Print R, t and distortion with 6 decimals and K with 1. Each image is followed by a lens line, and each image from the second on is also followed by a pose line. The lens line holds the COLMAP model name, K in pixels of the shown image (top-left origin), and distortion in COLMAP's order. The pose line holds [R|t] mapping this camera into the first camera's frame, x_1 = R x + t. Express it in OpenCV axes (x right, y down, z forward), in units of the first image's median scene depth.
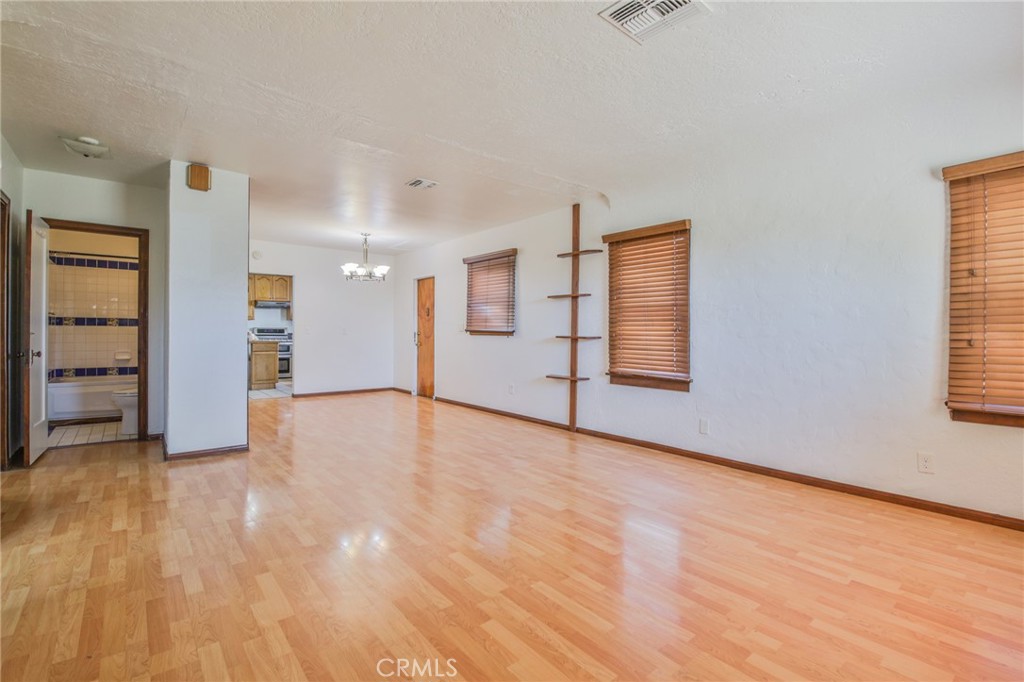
lens RADIAL K [[467.2, 0, 512.7], [0, 467.2, 334.3], [0, 0, 1]] dist [-0.001124, -0.012204]
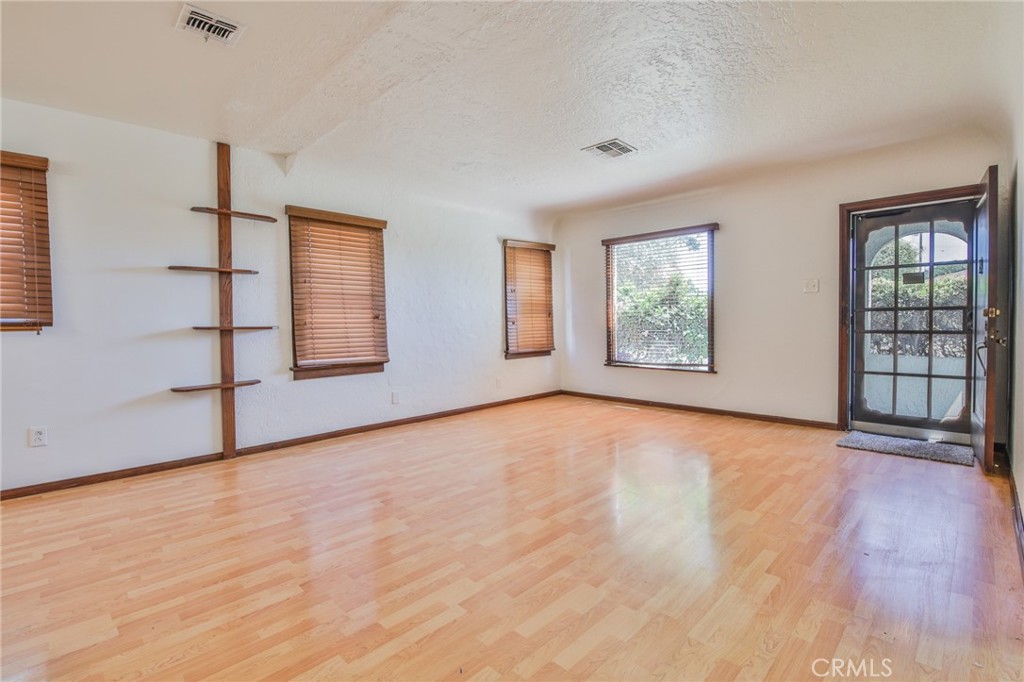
lens RADIAL K [[472.9, 0, 507.2], [0, 472.9, 333.4], [0, 0, 1]] dist [-0.013598, 0.000022]
pose [[-0.085903, -0.034567, 0.995704, -0.660223], [0.014619, 0.999247, 0.035951, -0.005865], [-0.996196, 0.017644, -0.085333, 0.654931]]
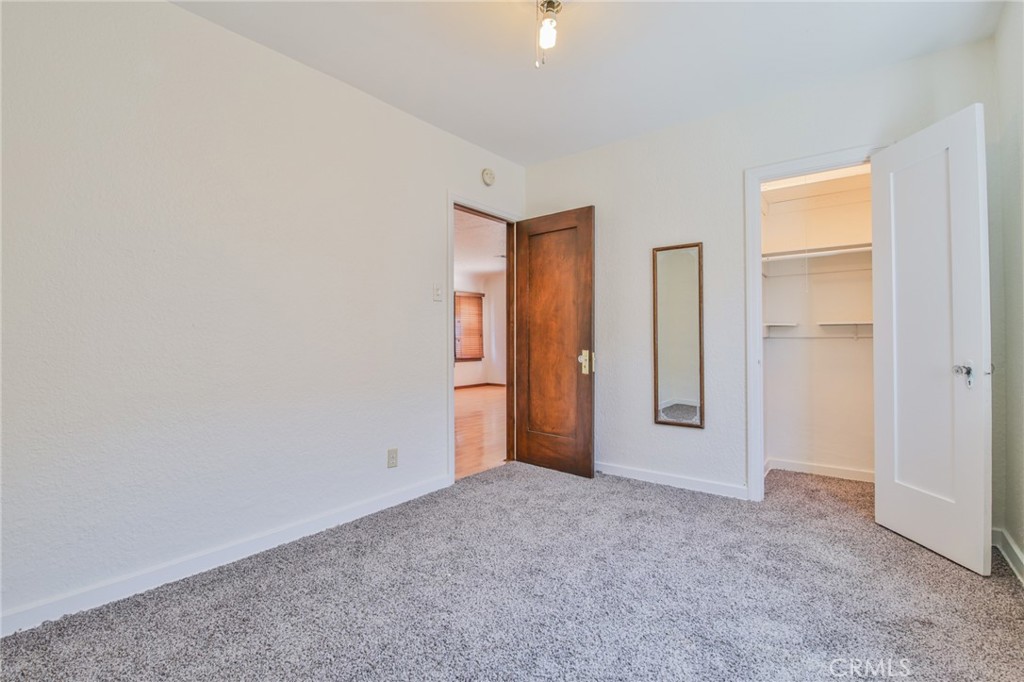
lens RADIAL K [[467.2, 0, 512.7], [0, 467.2, 334.3], [0, 0, 1]] dist [-0.001124, -0.012204]
pose [[-0.219753, 0.006263, 0.975535, -1.469372], [0.003299, 0.999978, -0.005677, -0.003931], [-0.975550, 0.001971, -0.219769, 0.751049]]
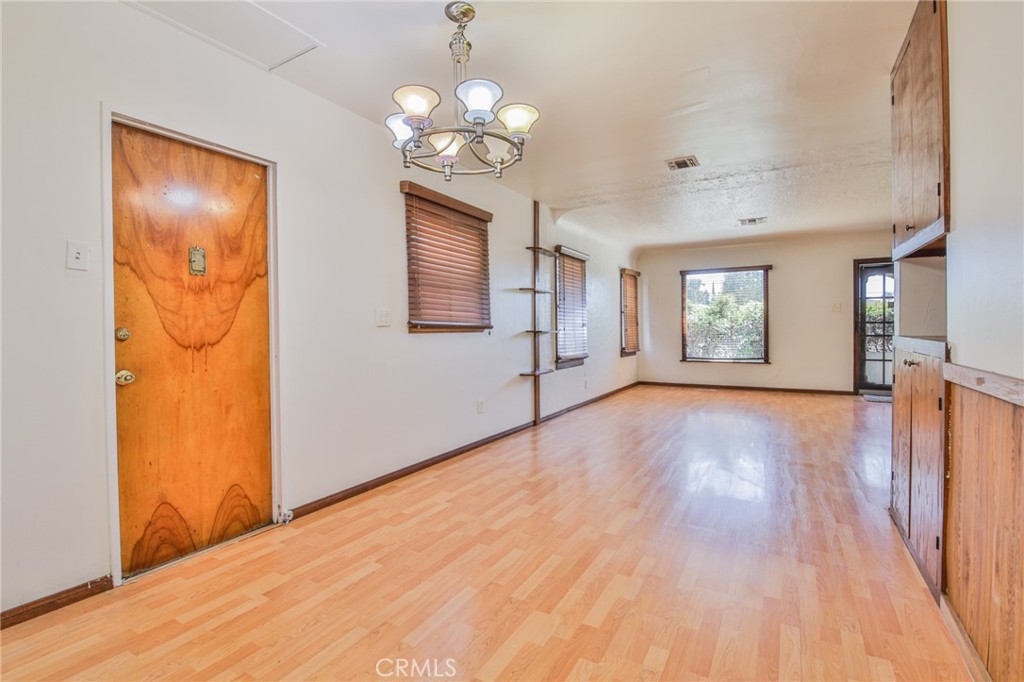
lens RADIAL K [[467.2, 0, 512.7], [0, 467.2, 334.3], [0, 0, 1]] dist [-0.001124, -0.012204]
pose [[-0.339876, -0.015077, 0.940350, -0.836914], [0.007692, 0.999793, 0.018810, -0.008290], [-0.940439, 0.013627, -0.339689, 1.448143]]
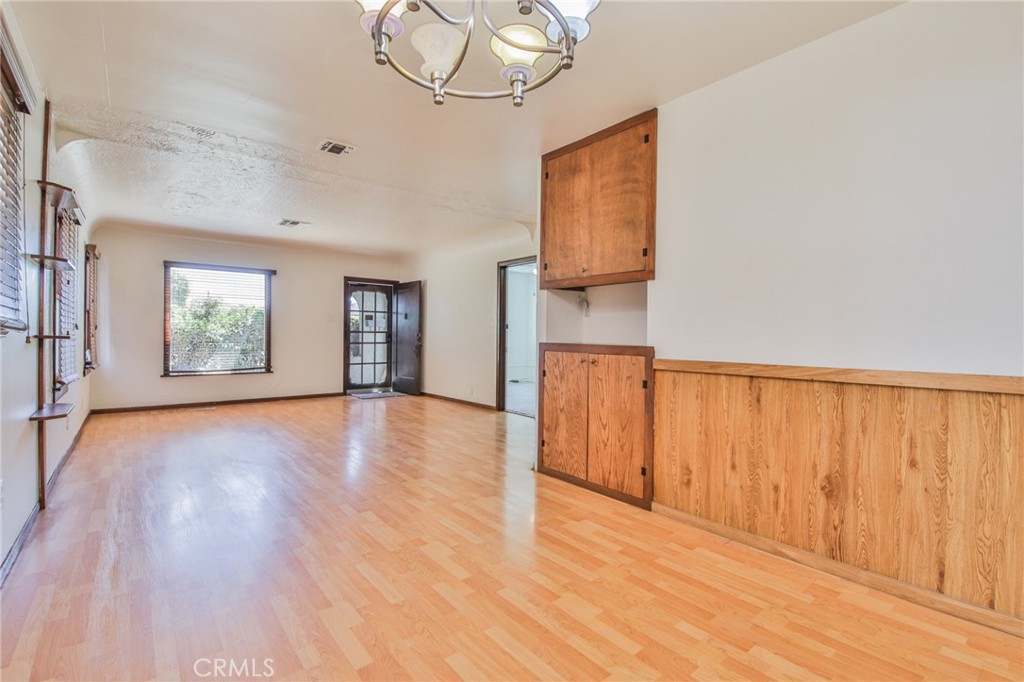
lens RADIAL K [[467.2, 0, 512.7], [0, 467.2, 334.3], [0, 0, 1]] dist [-0.001124, -0.012204]
pose [[-0.999861, -0.014543, 0.008142, -0.447442], [-0.014562, 0.999891, -0.002330, -0.004855], [-0.008107, -0.002448, -0.999964, 1.605490]]
